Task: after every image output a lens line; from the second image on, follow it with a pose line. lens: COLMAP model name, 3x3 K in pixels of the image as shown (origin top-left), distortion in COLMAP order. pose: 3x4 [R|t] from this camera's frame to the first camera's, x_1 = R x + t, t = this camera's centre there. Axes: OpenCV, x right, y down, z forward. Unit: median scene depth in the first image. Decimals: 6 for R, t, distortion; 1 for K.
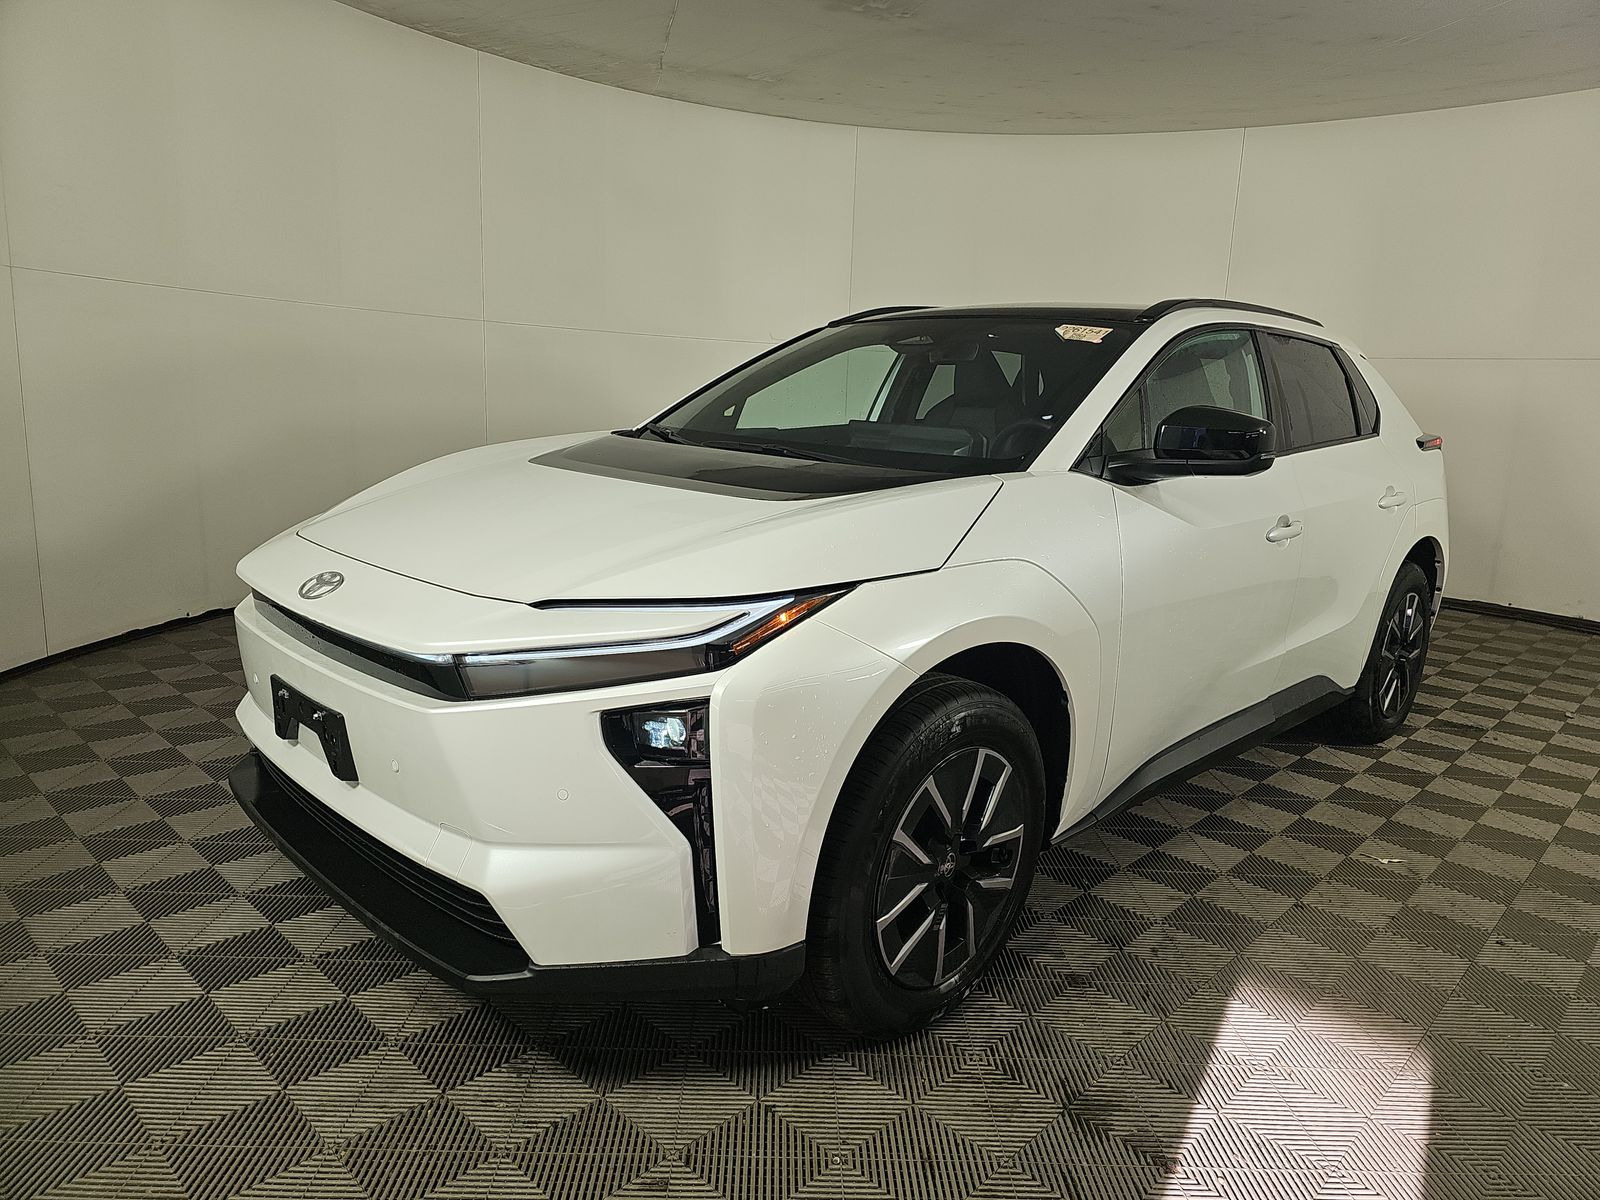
lens RADIAL K [[1117.1, 0, 834.3], [0, 1117.1, 600.0], [0, 0, 1]] dist [0.043165, 0.000616]
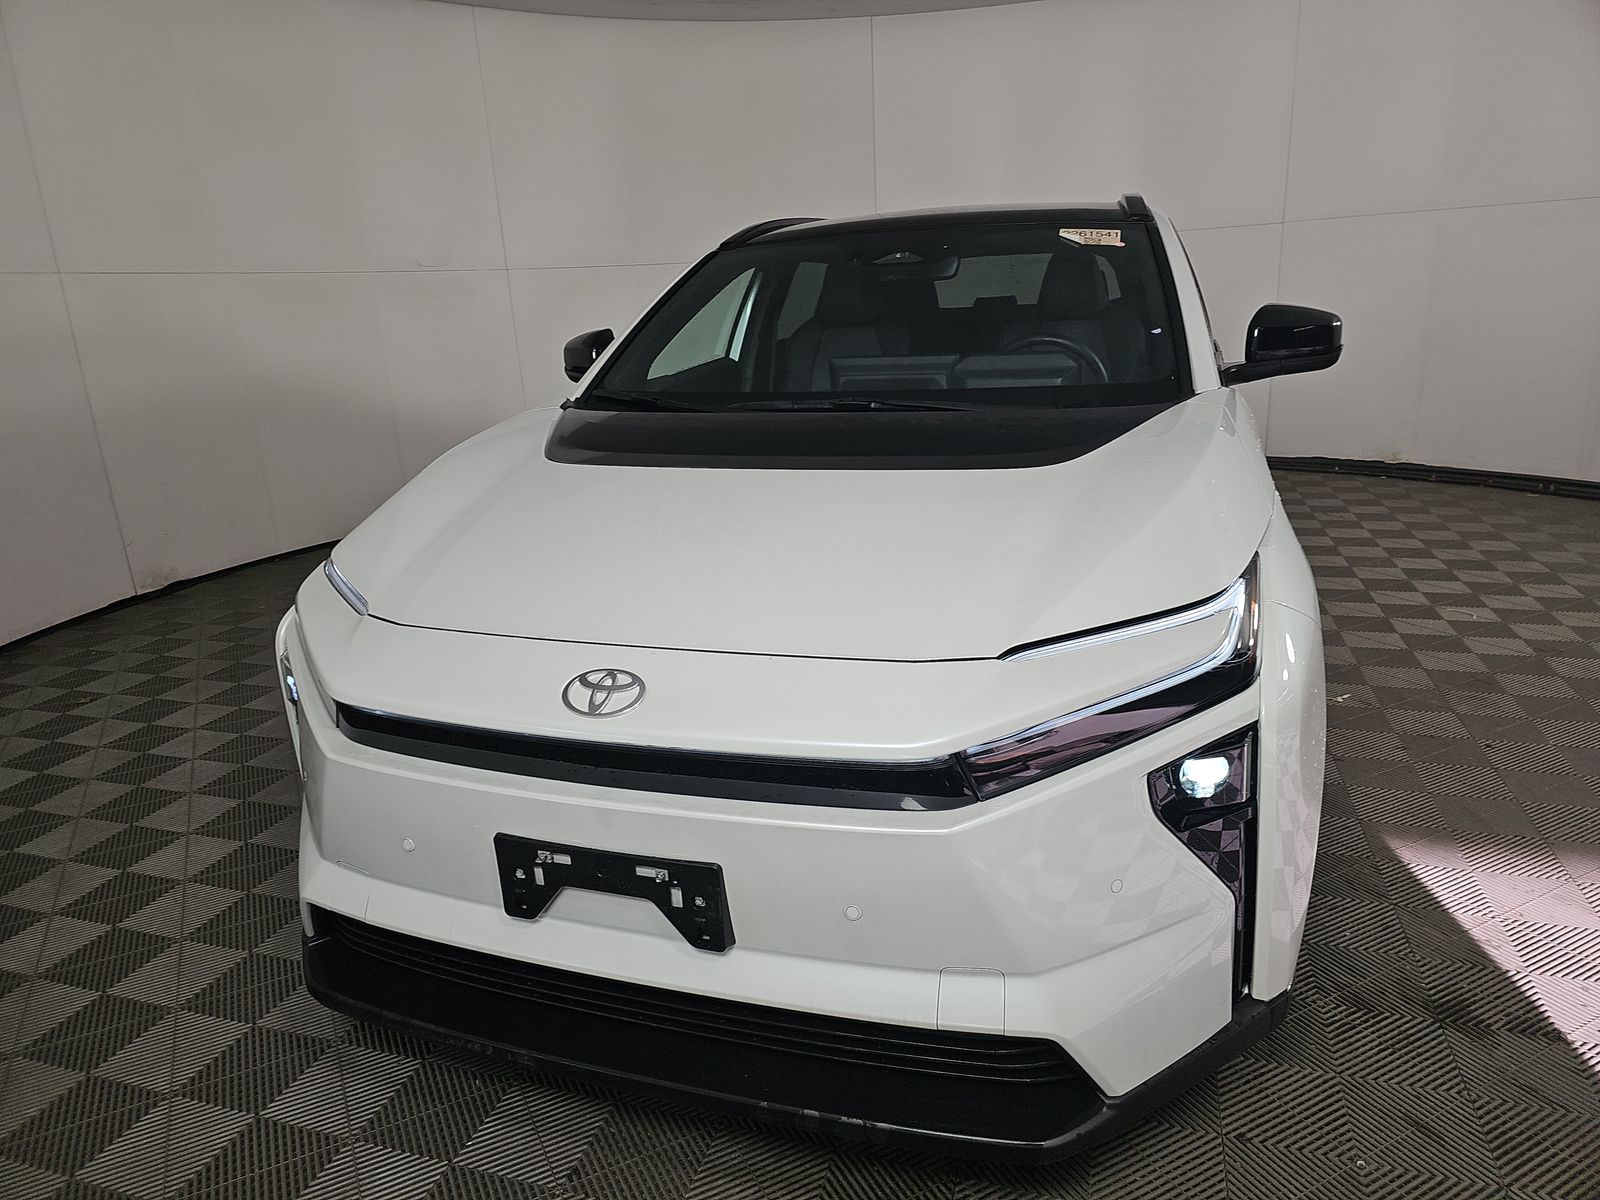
lens RADIAL K [[1117.1, 0, 834.3], [0, 1117.1, 600.0], [0, 0, 1]] dist [0.043165, 0.000616]
pose [[0.900336, -0.202643, 0.385138, -0.588330], [0.171659, 0.978585, 0.113603, -0.124576], [-0.399911, -0.036168, 0.915840, 0.316835]]
